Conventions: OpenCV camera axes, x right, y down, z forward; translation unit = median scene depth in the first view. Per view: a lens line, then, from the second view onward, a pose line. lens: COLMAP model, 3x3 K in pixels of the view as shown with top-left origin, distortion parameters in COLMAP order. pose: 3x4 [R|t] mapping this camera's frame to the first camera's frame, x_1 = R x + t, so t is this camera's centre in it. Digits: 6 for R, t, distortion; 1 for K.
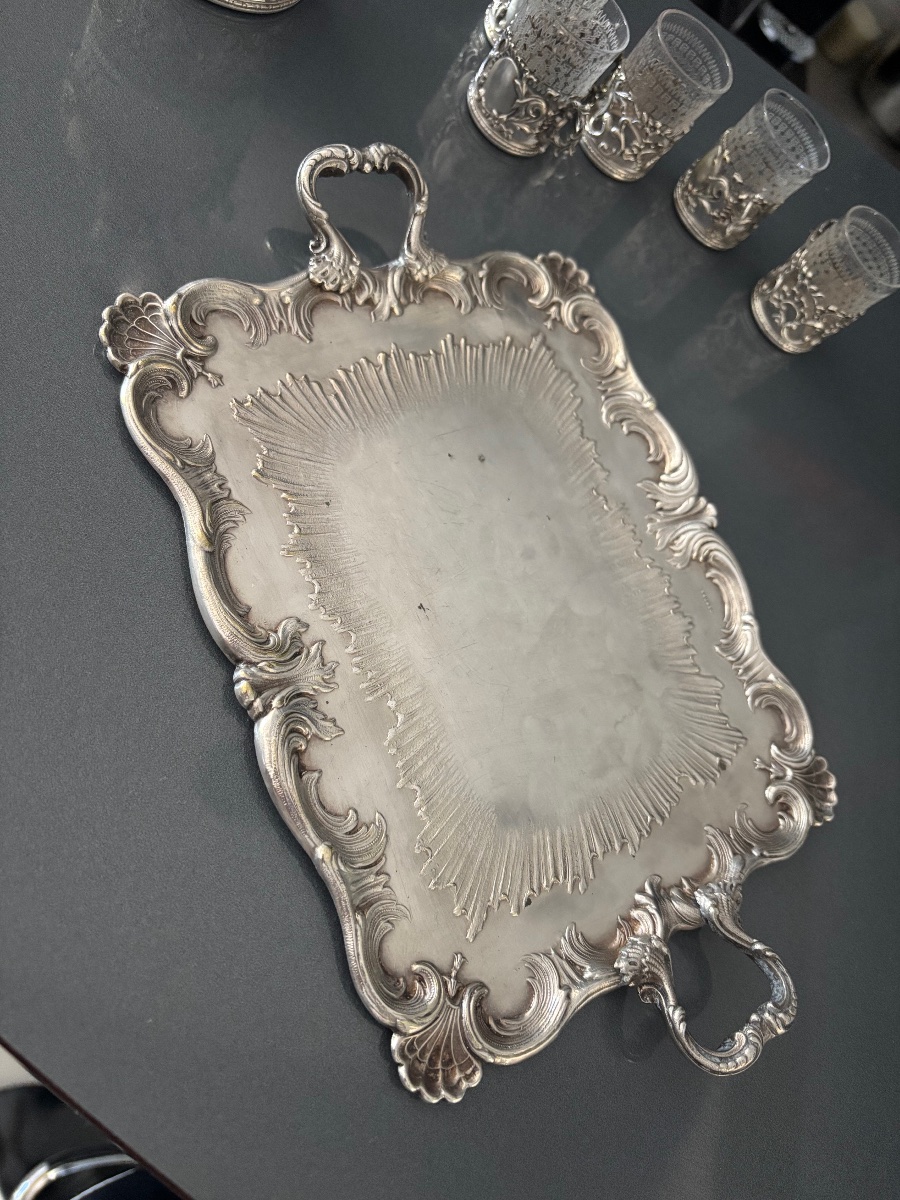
lens RADIAL K [[943.9, 0, 448.5], [0, 943.9, 605.7], [0, 0, 1]] dist [-0.032320, 0.035705]
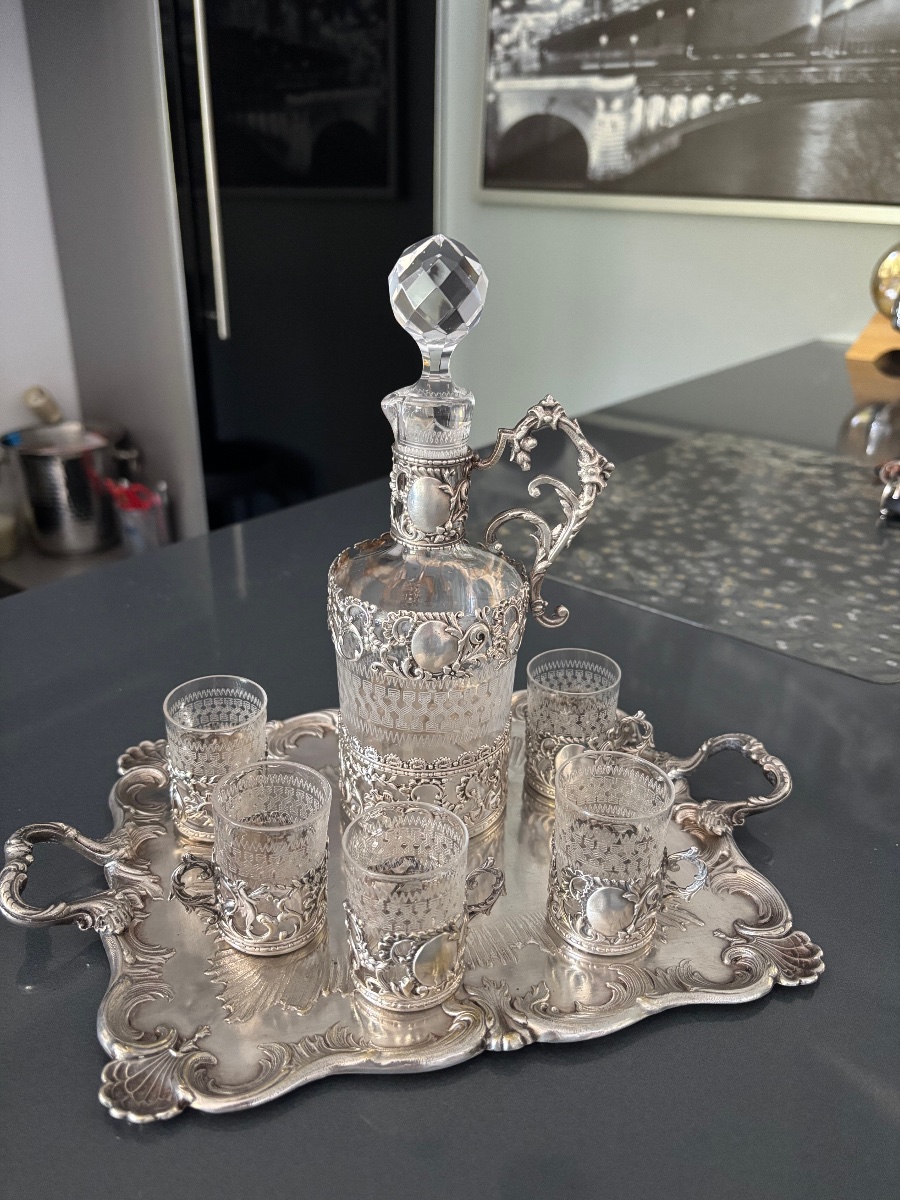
lens RADIAL K [[943.9, 0, 444.3], [0, 943.9, 603.8], [0, 0, 1]] dist [-0.032320, 0.035705]
pose [[0.193229, -0.791656, 0.579606, -0.410967], [0.940299, 0.318109, 0.121013, -0.256831], [-0.280179, 0.521620, 0.805861, -0.163459]]
